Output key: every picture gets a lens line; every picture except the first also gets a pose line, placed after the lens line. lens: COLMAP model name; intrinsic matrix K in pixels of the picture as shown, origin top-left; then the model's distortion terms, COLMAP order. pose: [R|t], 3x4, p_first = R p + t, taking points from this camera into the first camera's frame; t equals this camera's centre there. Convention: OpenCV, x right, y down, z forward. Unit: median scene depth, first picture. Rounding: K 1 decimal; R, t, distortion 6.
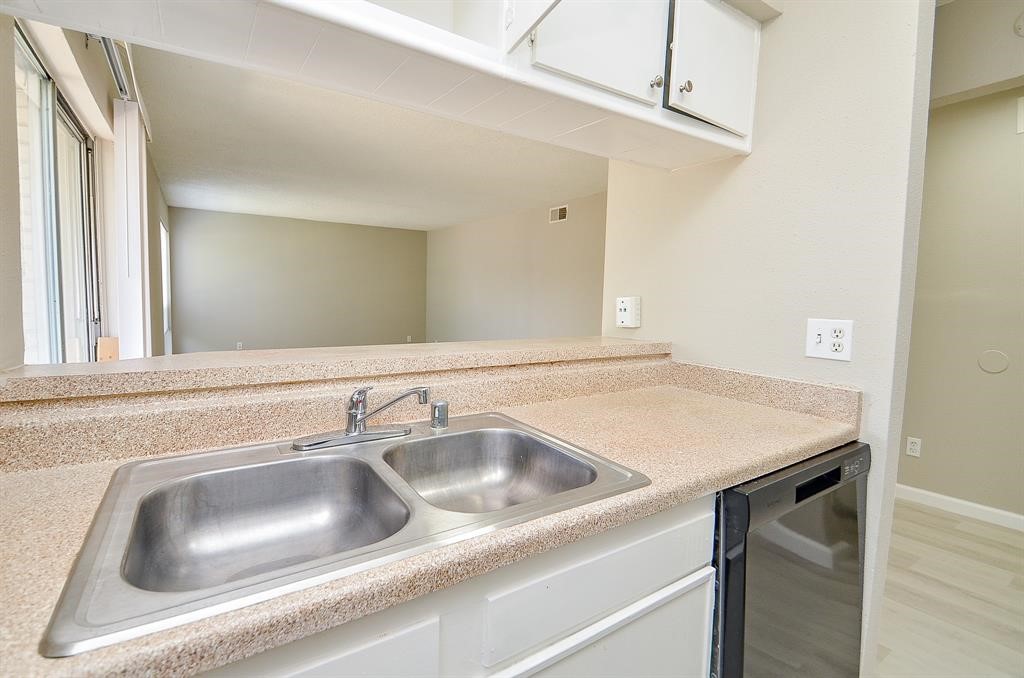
lens RADIAL K [[452.2, 0, 521.1], [0, 452.2, 329.3], [0, 0, 1]] dist [0.009096, -0.010096]
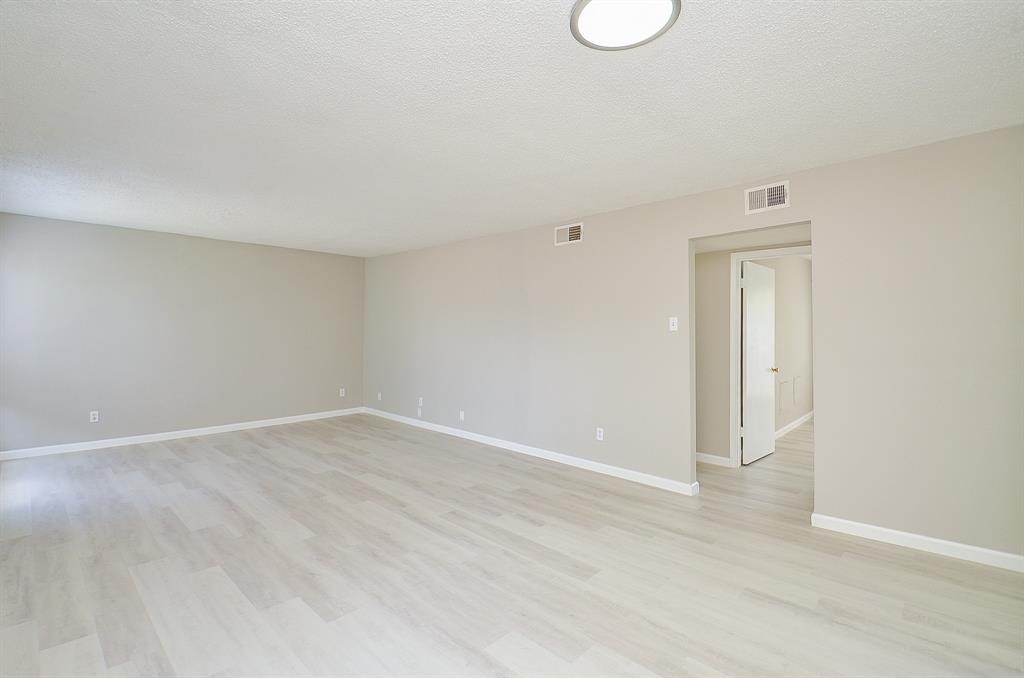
lens RADIAL K [[452.2, 0, 518.4], [0, 452.2, 334.1], [0, 0, 1]] dist [0.009096, -0.010096]
pose [[0.978501, -0.006896, 0.206127, -0.170519], [0.022592, 0.997011, -0.073889, -0.022047], [-0.205001, 0.076957, 0.975732, 0.253436]]
